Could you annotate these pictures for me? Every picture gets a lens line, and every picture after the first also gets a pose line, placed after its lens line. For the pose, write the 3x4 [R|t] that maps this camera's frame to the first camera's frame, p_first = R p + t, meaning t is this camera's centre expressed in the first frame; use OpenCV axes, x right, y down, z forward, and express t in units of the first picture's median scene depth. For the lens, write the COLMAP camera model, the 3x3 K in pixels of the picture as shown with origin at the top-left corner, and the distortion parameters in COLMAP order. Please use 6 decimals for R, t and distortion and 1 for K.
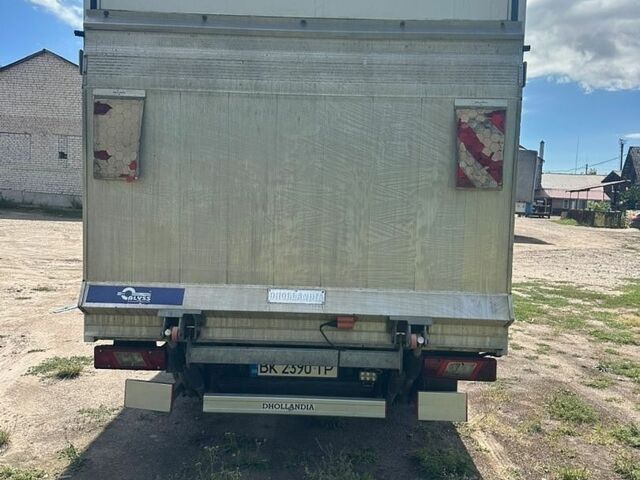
lens RADIAL K [[598.6, 0, 320.2], [0, 598.6, 243.5], [0, 0, 1]] dist [0.057293, 0.000000]
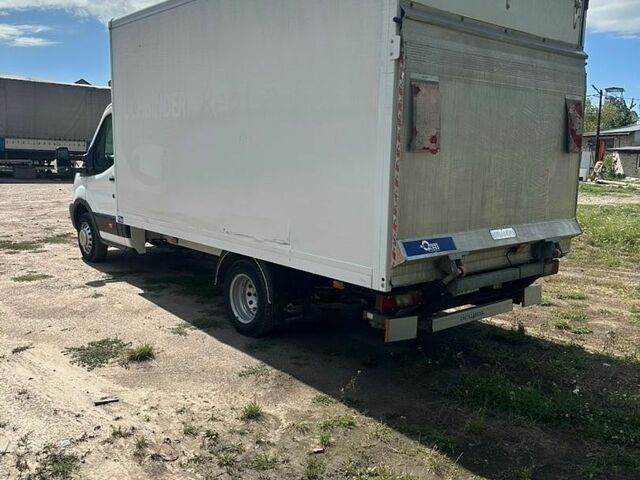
lens RADIAL K [[598.6, 0, 320.4], [0, 598.6, 236.7], [0, 0, 1]] dist [0.057293, 0.000000]
pose [[0.746467, -0.112873, 0.655780, -1.271983], [0.052093, 0.992397, 0.111515, -0.081212], [-0.663380, -0.049081, 0.746671, 0.239618]]
